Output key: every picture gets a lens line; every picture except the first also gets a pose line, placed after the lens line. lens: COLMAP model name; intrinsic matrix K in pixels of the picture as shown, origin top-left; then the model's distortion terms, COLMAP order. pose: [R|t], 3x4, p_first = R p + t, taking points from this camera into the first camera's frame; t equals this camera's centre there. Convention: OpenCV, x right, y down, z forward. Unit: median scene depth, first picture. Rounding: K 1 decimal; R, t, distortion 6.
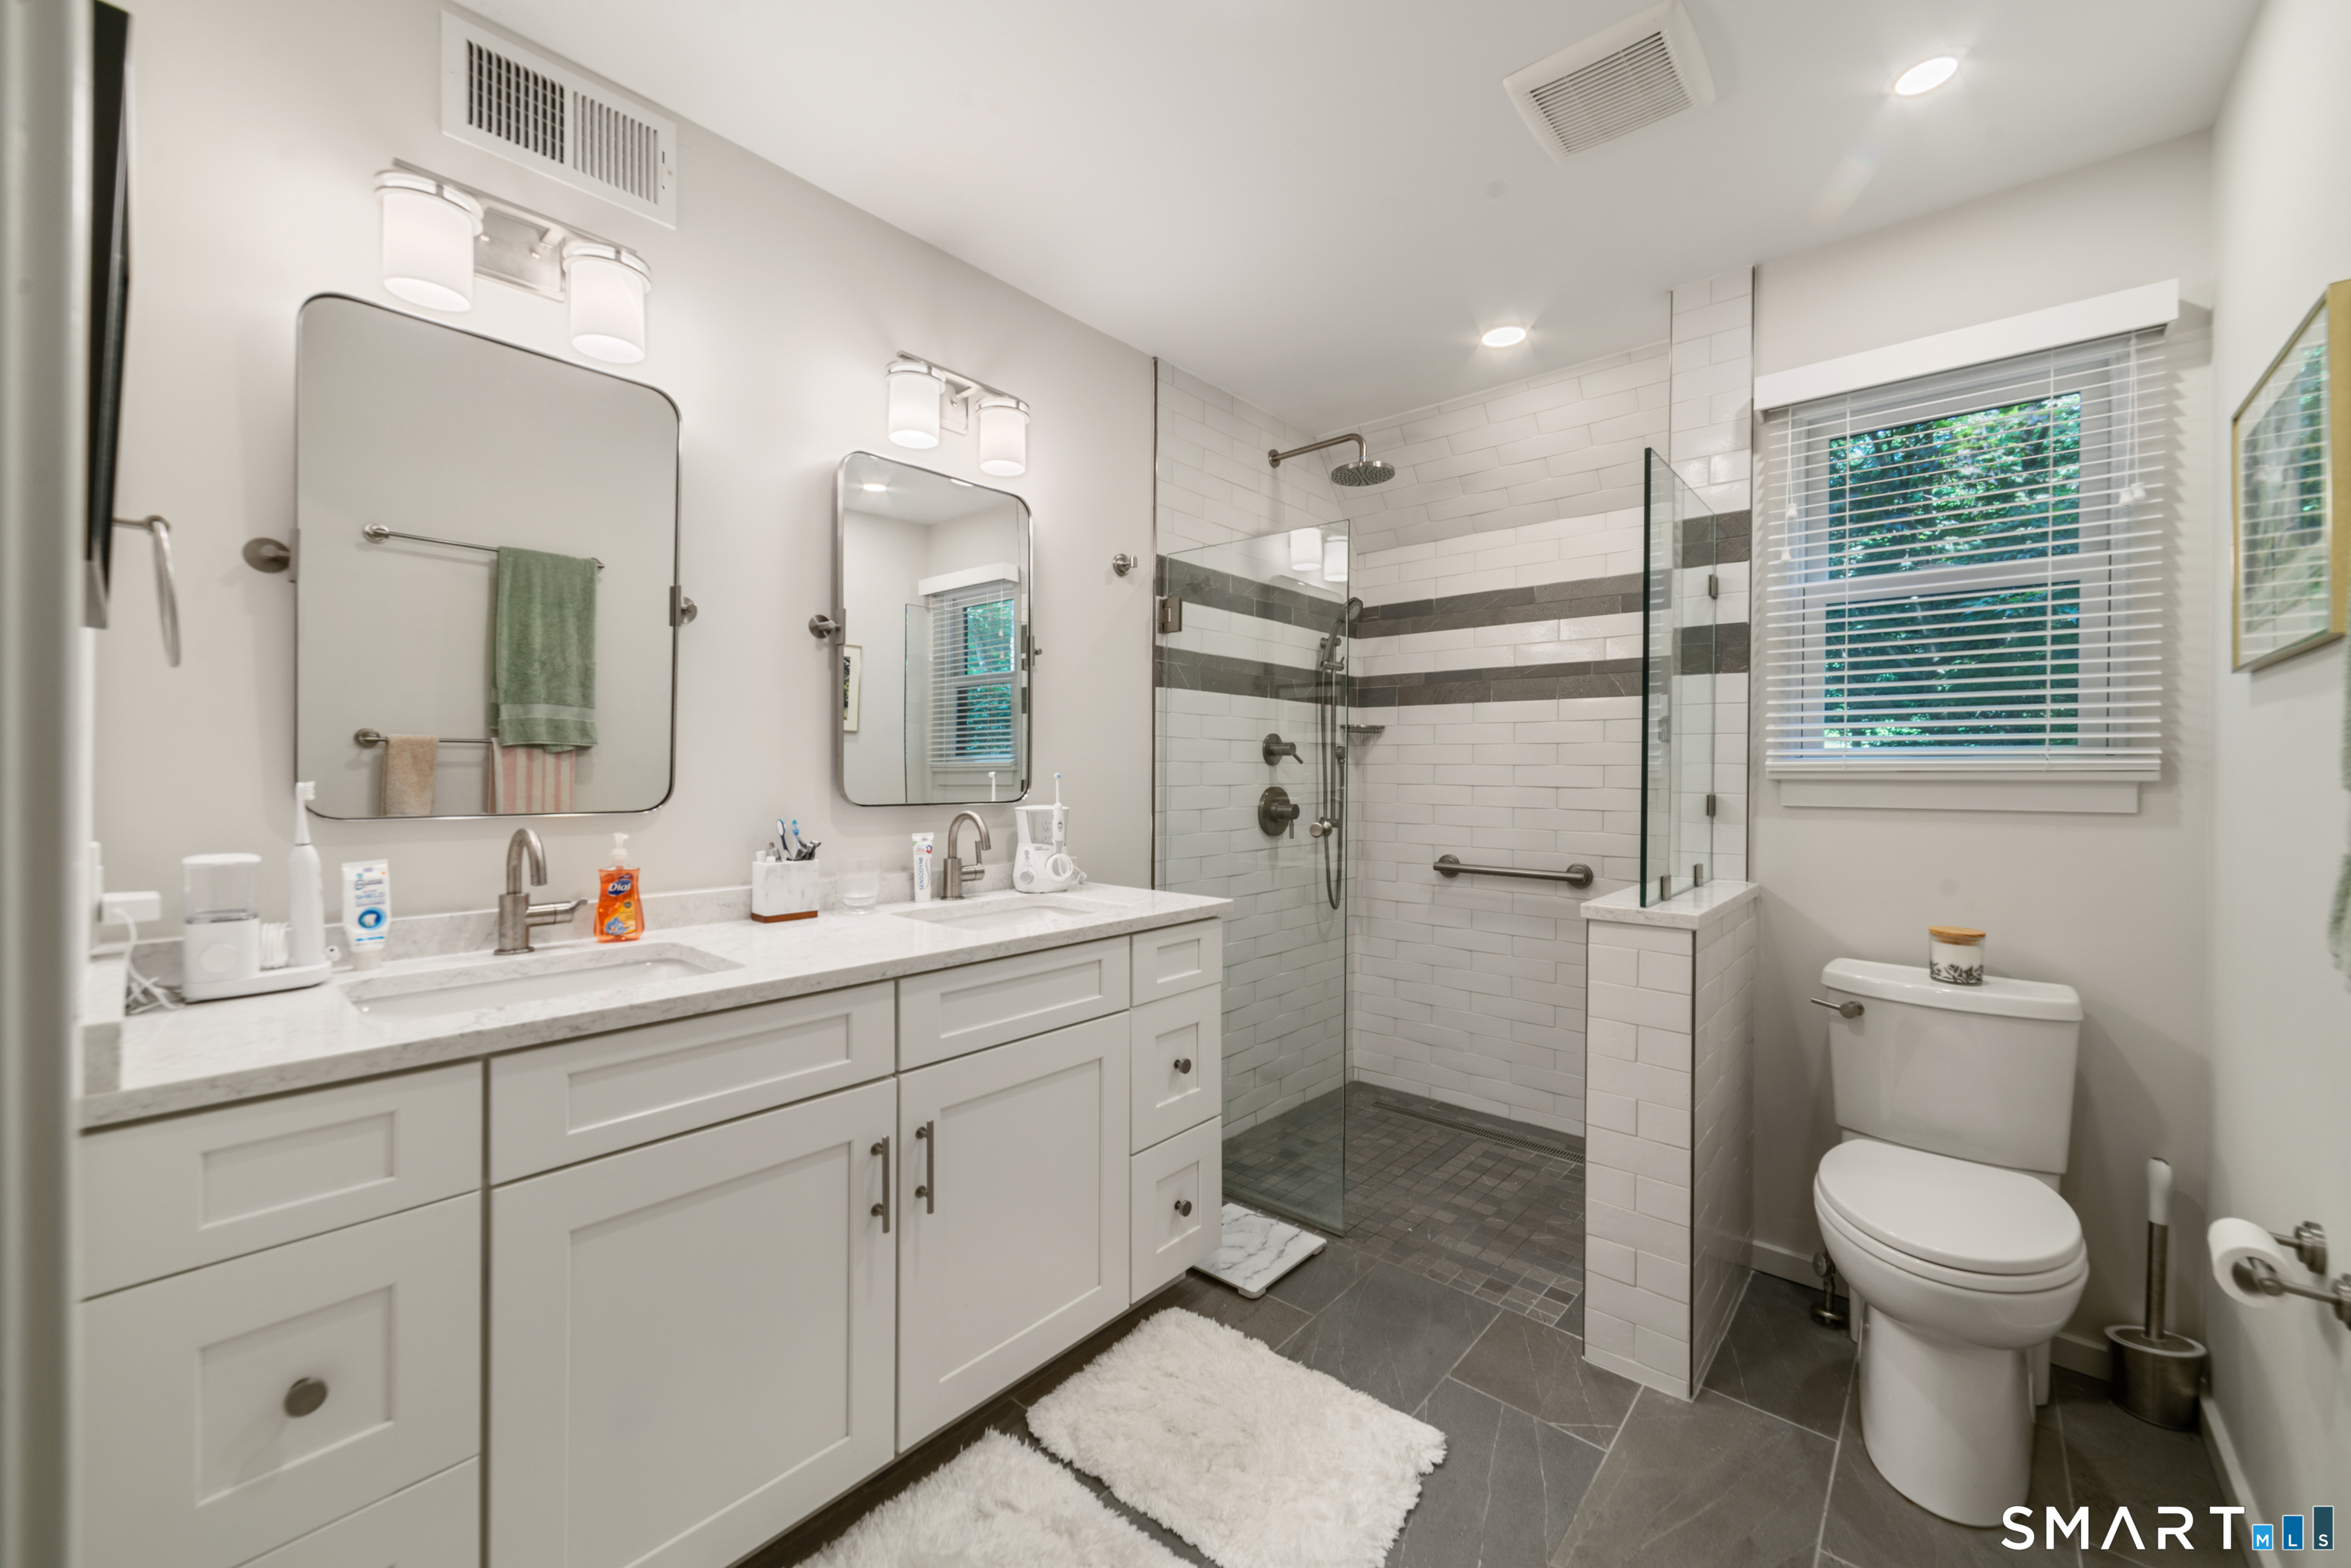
lens RADIAL K [[925.2, 0, 1176.6], [0, 925.2, 777.8], [0, 0, 1]] dist [0.001406, 0.000202]
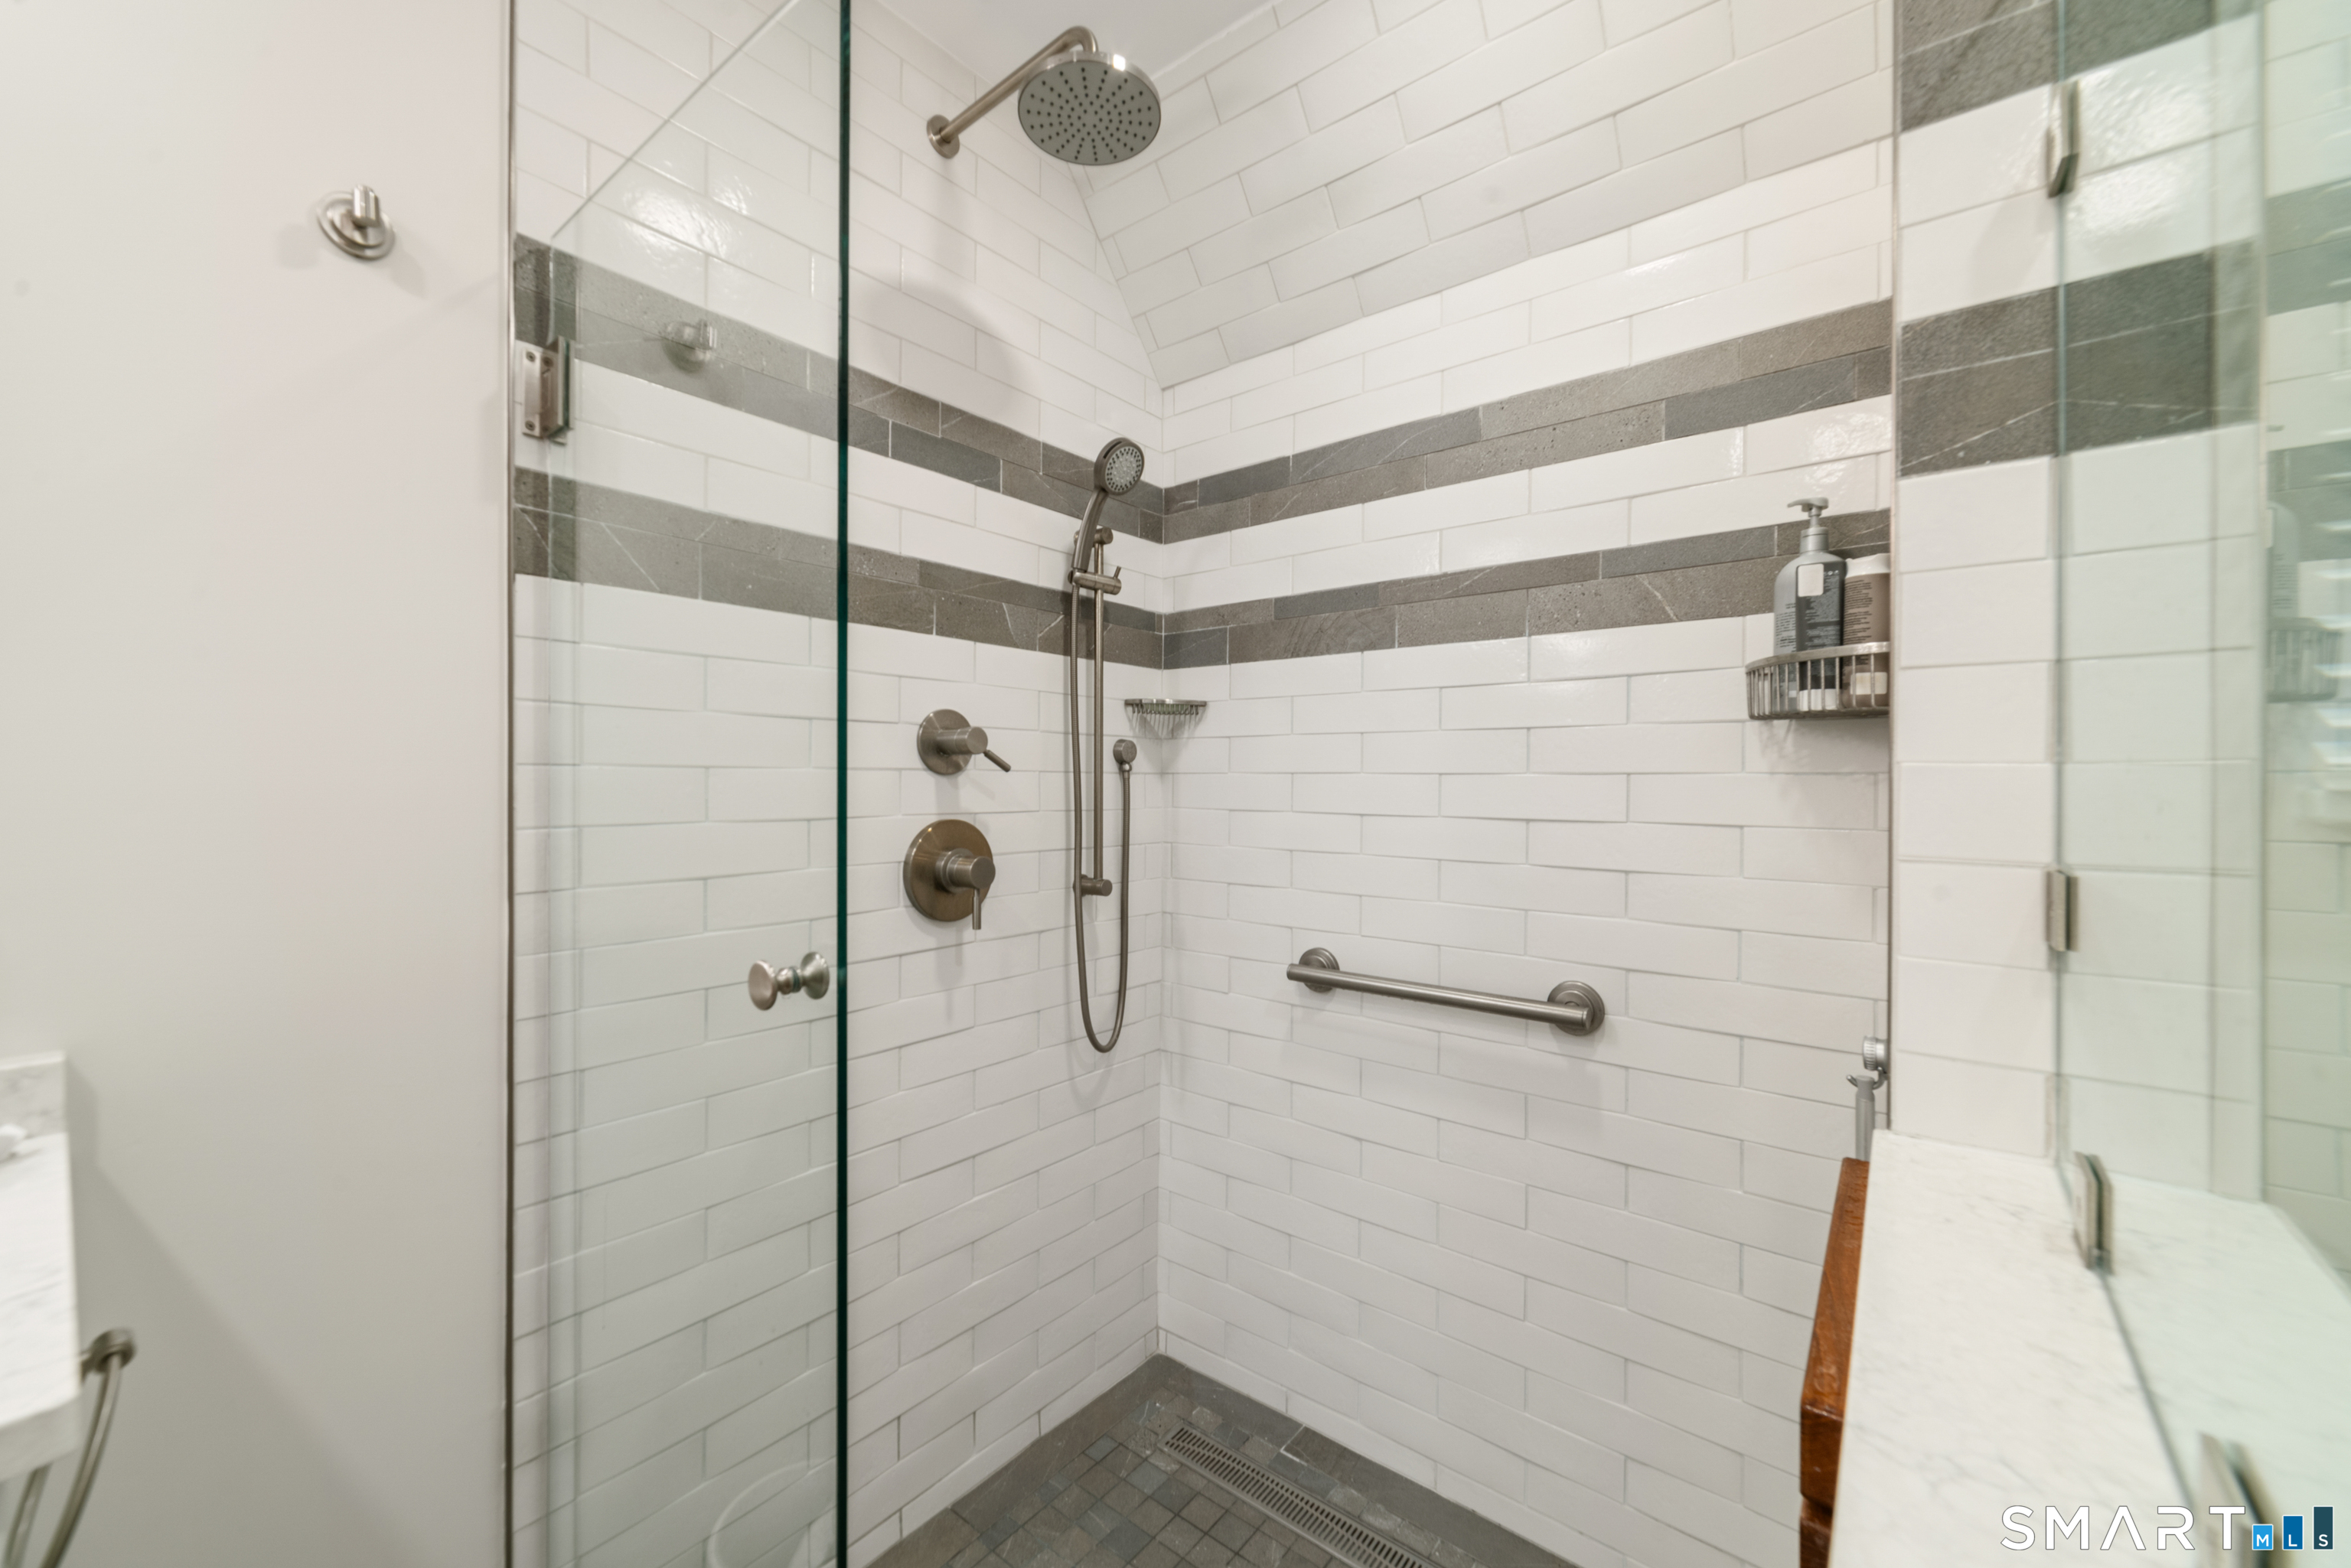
lens RADIAL K [[915.7, 0, 1167.7], [0, 915.7, 781.9], [0, 0, 1]] dist [0.000633, -0.000033]
pose [[0.999575, -0.001973, 0.029075, 0.200649], [0.002206, 0.999966, -0.007957, -0.005619], [-0.029058, 0.008018, 0.999546, 0.505450]]
